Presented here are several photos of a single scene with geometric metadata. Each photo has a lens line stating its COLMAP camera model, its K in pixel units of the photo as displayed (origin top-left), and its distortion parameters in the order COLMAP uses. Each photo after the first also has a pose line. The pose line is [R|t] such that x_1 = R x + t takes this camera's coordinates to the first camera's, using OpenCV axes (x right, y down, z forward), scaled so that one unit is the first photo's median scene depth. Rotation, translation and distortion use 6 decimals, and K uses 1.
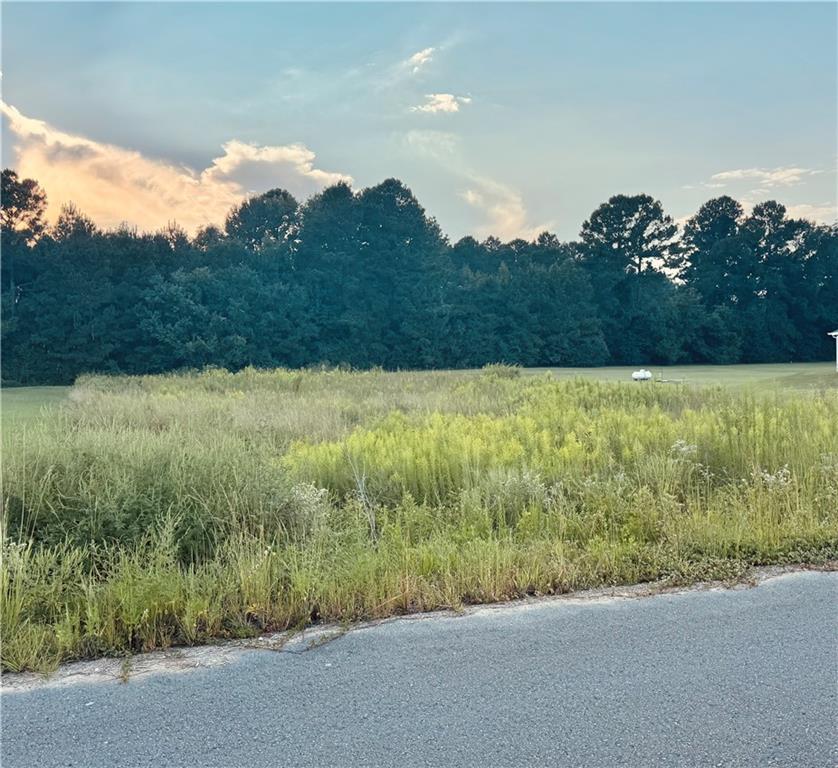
lens RADIAL K [[821.7, 0, 417.7], [0, 821.7, 389.2], [0, 0, 1]] dist [0.099603, 0.000000]
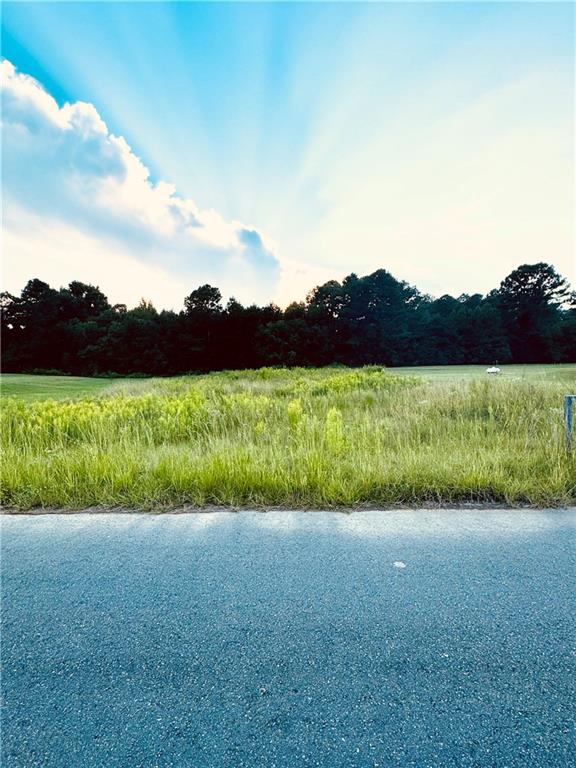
lens RADIAL K [[384.6, 0, 284.0], [0, 384.6, 387.4], [0, 0, 1]] dist [-0.005328, 0.002830]
pose [[0.908556, 0.018143, -0.417369, 0.153653], [-0.004202, 0.999403, 0.034298, -0.005476], [0.417742, -0.029408, 0.908089, 0.078039]]
